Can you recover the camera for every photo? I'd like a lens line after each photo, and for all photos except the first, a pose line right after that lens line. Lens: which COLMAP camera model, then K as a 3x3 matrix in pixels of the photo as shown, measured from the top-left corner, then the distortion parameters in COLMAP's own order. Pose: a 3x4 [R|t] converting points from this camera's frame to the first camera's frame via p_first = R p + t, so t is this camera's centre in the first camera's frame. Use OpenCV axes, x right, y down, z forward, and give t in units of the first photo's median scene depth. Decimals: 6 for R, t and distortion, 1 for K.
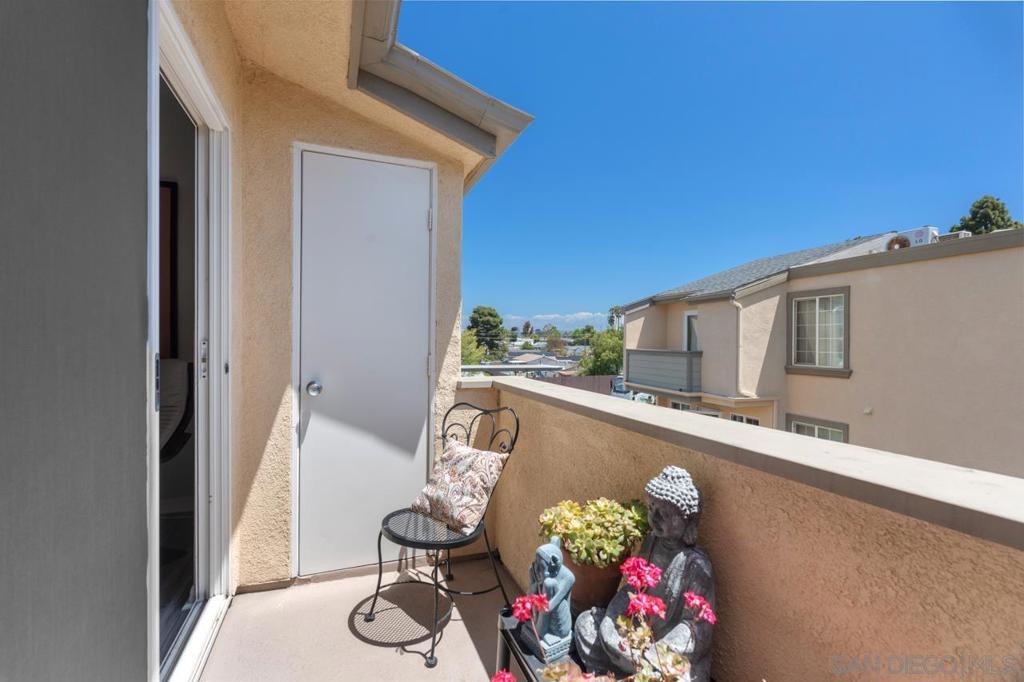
lens RADIAL K [[449.0, 0, 512.8], [0, 449.0, 345.1], [0, 0, 1]] dist [-0.006985, 0.000453]
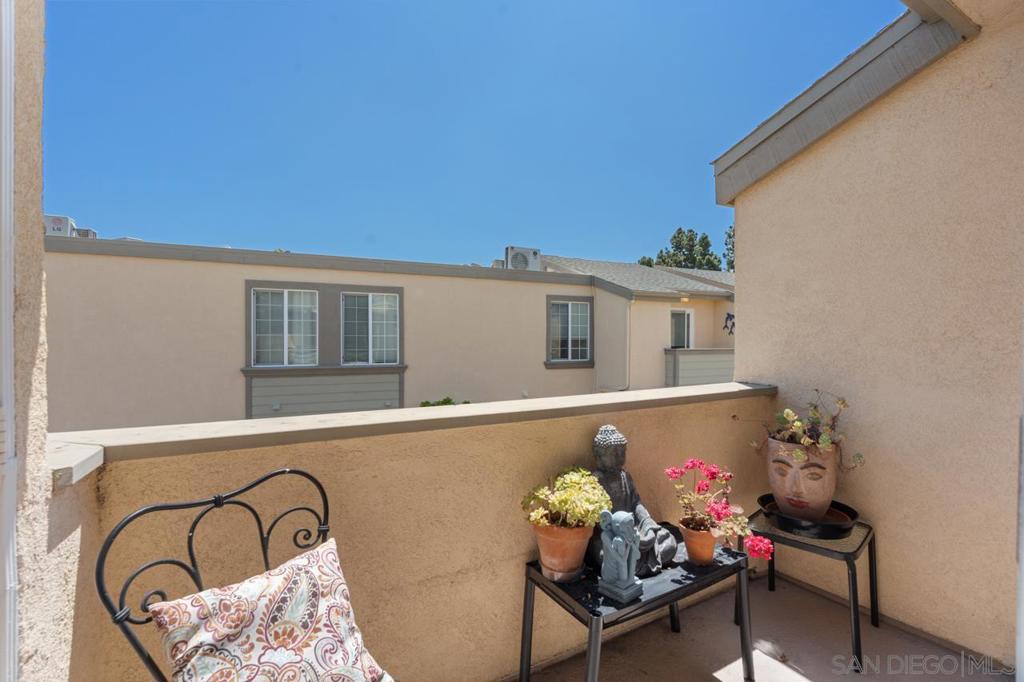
lens RADIAL K [[449.0, 0, 516.8], [0, 449.0, 343.1], [0, 0, 1]] dist [-0.006985, 0.000453]
pose [[-0.133073, -0.015254, 0.990989, -0.625871], [0.015097, 0.999734, 0.017416, -0.023811], [-0.990991, 0.017278, -0.132807, 0.826572]]
